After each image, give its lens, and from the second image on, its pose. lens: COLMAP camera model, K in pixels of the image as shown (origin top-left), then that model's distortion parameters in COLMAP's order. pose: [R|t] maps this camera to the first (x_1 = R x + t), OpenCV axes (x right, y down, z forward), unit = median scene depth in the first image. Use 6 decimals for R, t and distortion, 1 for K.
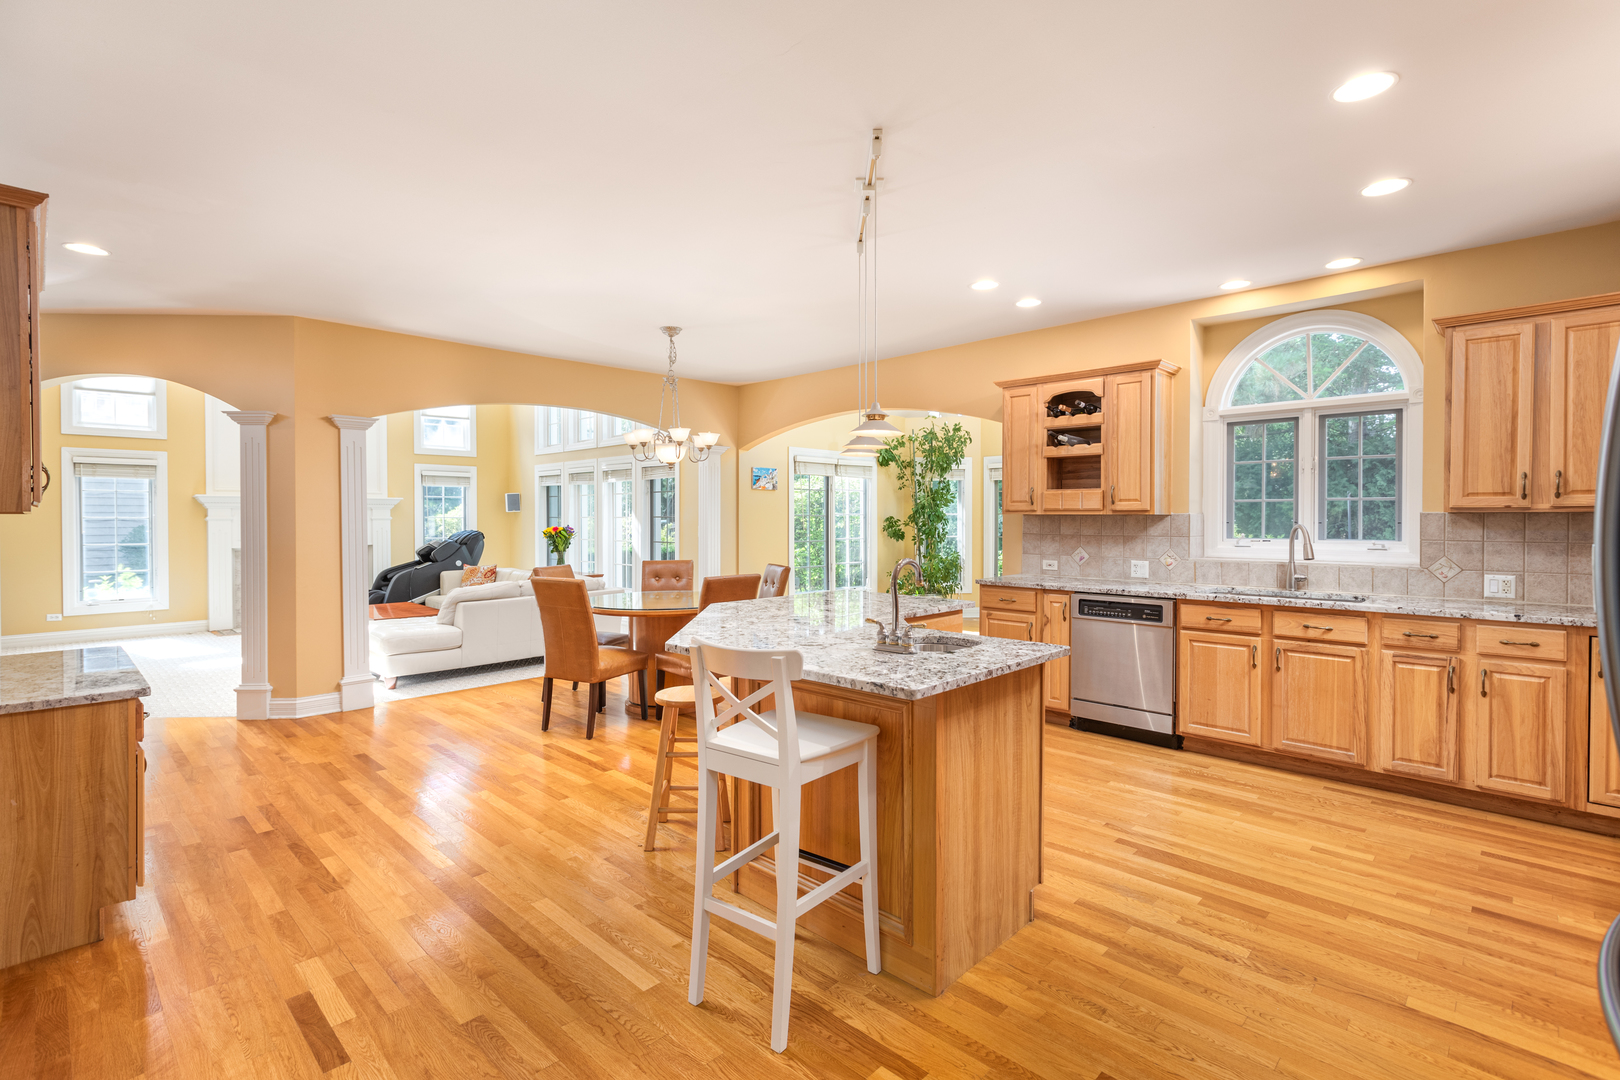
lens RADIAL K [[752.4, 0, 814.2], [0, 752.4, 525.2], [0, 0, 1]] dist [0.004638, -0.002128]
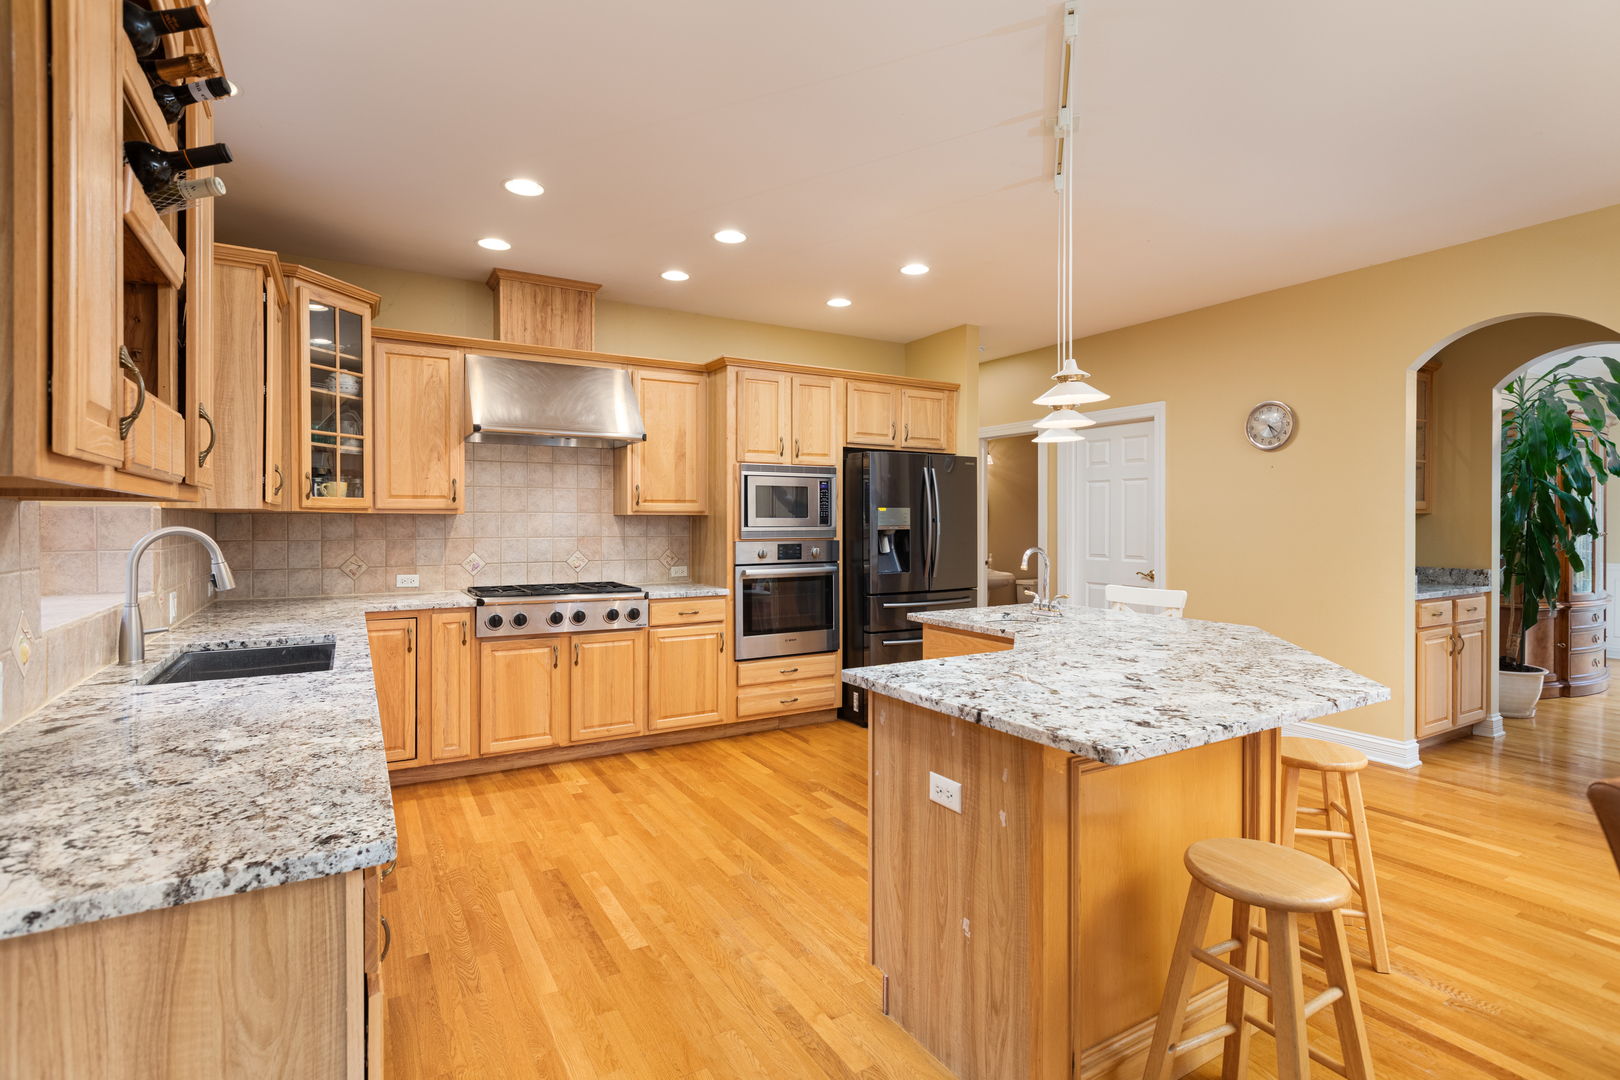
lens RADIAL K [[781.4, 0, 808.3], [0, 781.4, 527.8], [0, 0, 1]] dist [0.003747, -0.003942]
pose [[-0.962647, 0.003711, 0.270734, 0.036263], [0.008887, 0.999800, 0.017896, -0.005269], [-0.270613, 0.019634, -0.962488, 0.694893]]
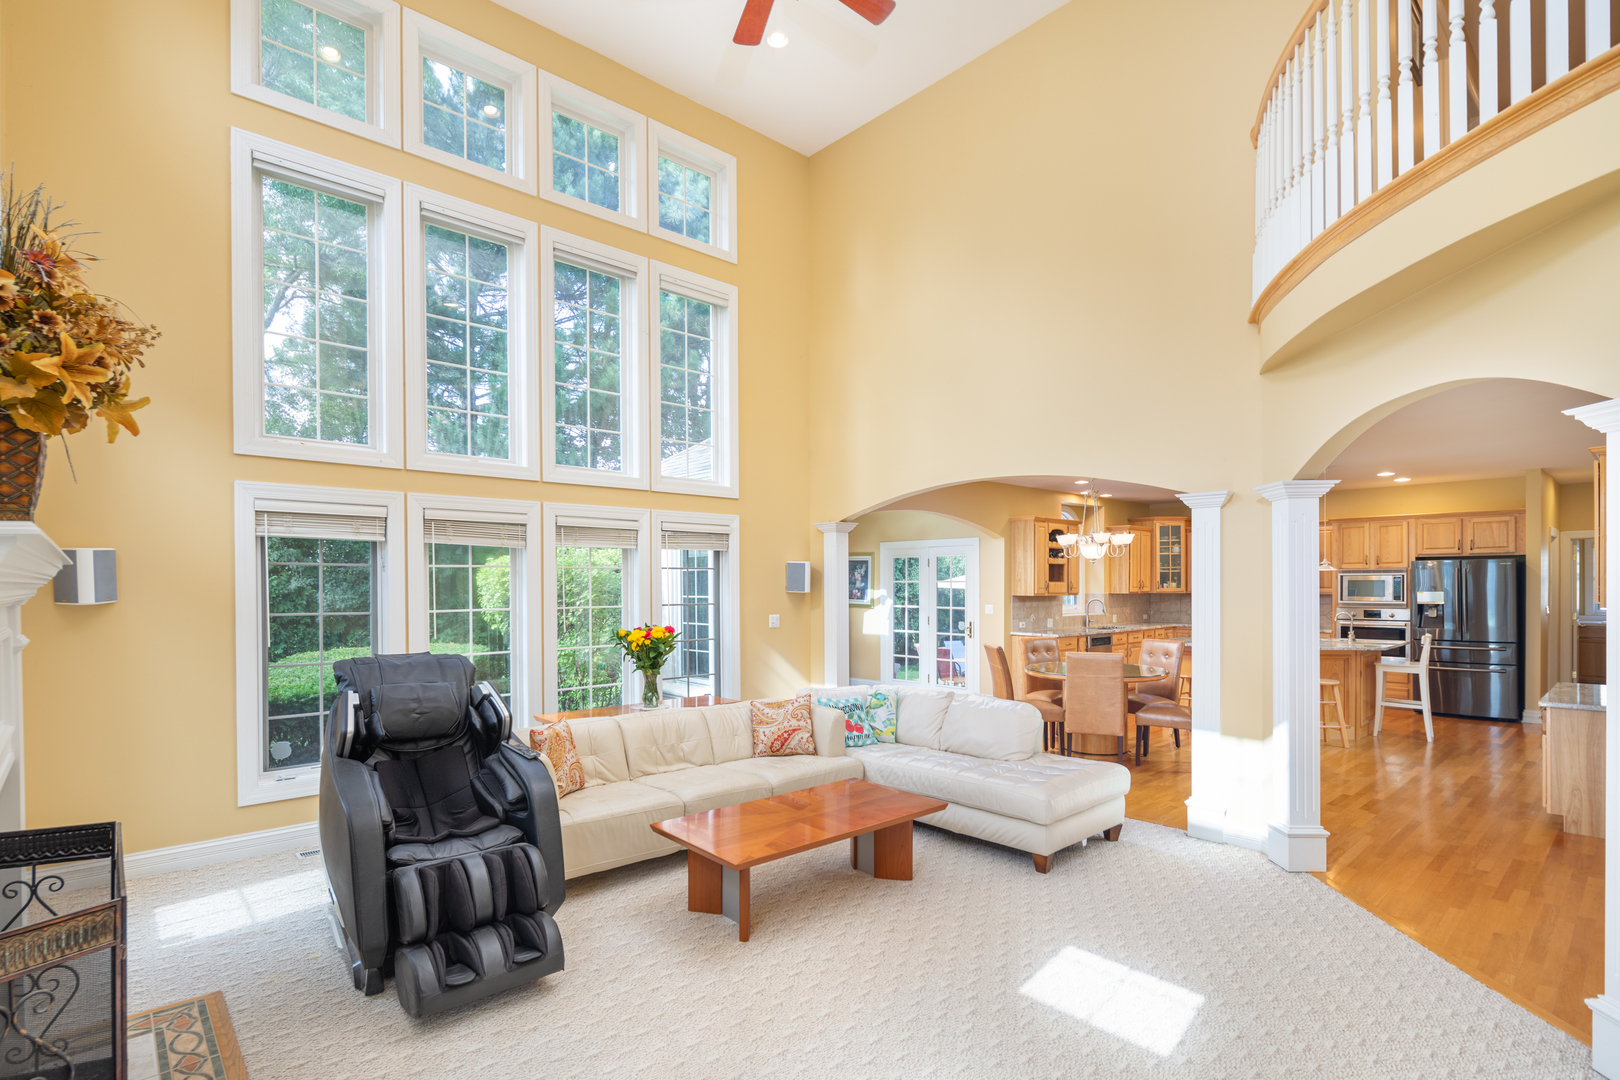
lens RADIAL K [[781.4, 0, 780.3], [0, 781.4, 584.3], [0, 0, 1]] dist [0.003747, -0.003942]
pose [[0.089397, 0.002828, 0.995992, -0.933715], [0.014706, 0.999883, -0.004159, -0.026662], [-0.995887, 0.015018, 0.089345, 0.870581]]
